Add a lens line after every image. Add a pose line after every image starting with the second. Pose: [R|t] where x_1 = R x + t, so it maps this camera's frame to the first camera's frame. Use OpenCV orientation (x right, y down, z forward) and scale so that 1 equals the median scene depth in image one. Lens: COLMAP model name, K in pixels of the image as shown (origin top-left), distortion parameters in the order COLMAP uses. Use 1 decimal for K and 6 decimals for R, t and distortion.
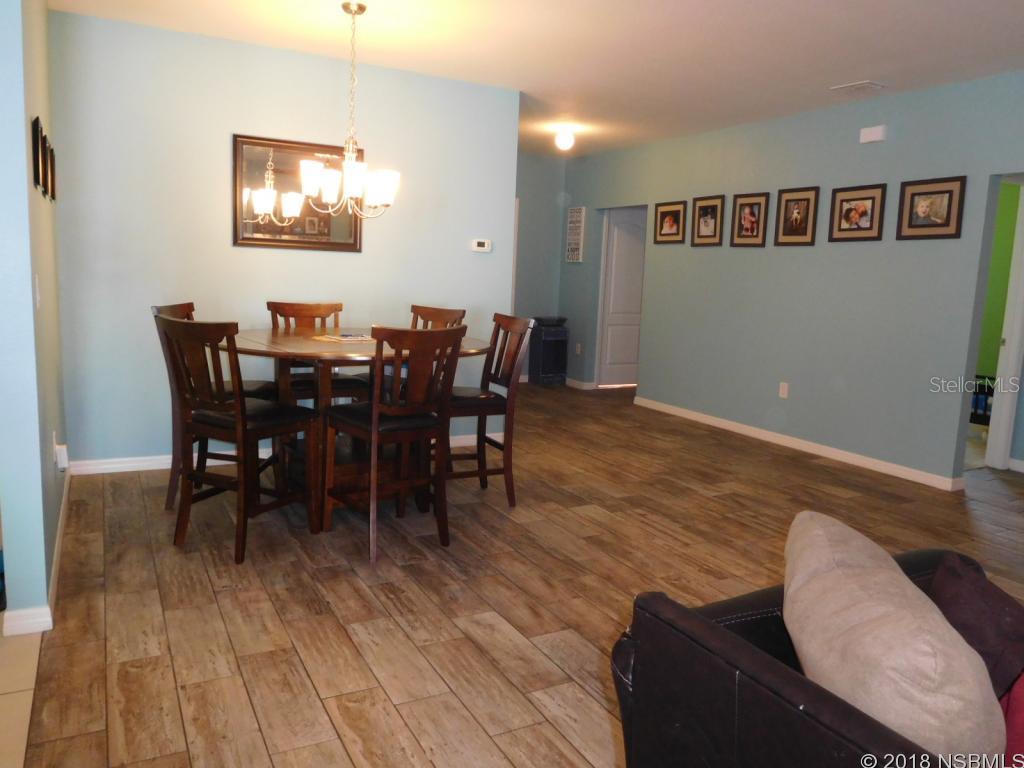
lens RADIAL K [[764.3, 0, 512.0], [0, 764.3, 384.0], [0, 0, 1]] dist [-0.001068, -0.003399]
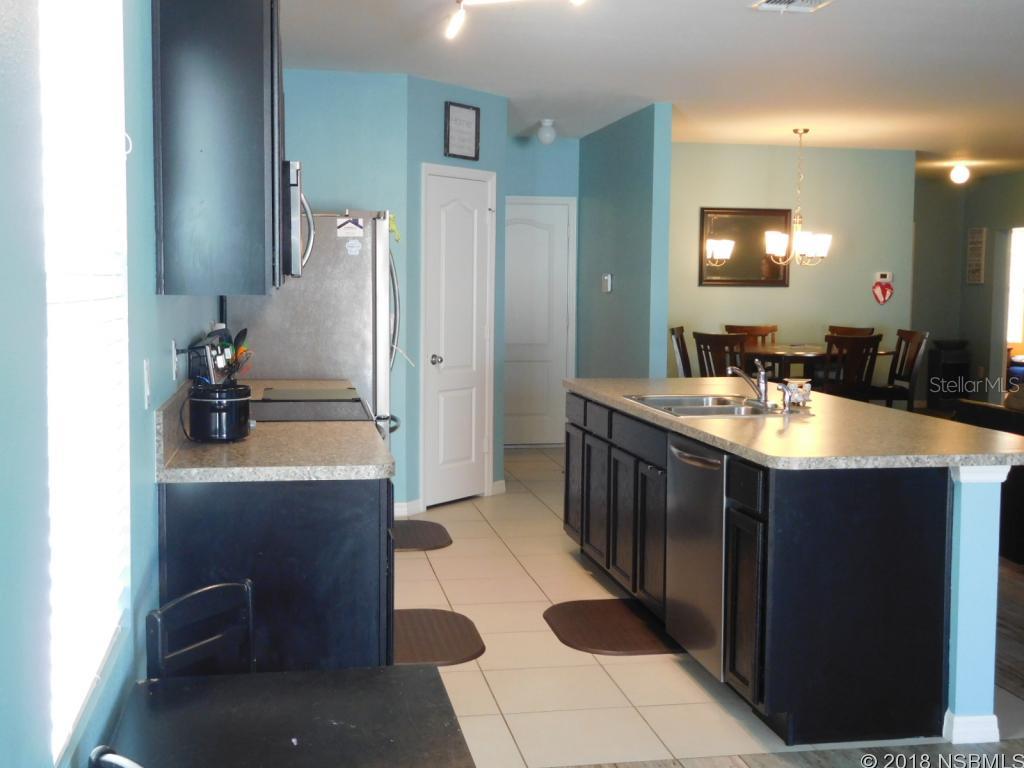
lens RADIAL K [[1204.1, 0, 512.0], [0, 1204.1, 384.0], [0, 0, 1]] dist [0.009337, 0.070017]
pose [[0.951272, -0.009891, -0.308195, -0.014866], [-0.012047, 0.997530, -0.069198, 0.152336], [0.308118, 0.069539, 0.948803, -1.169139]]
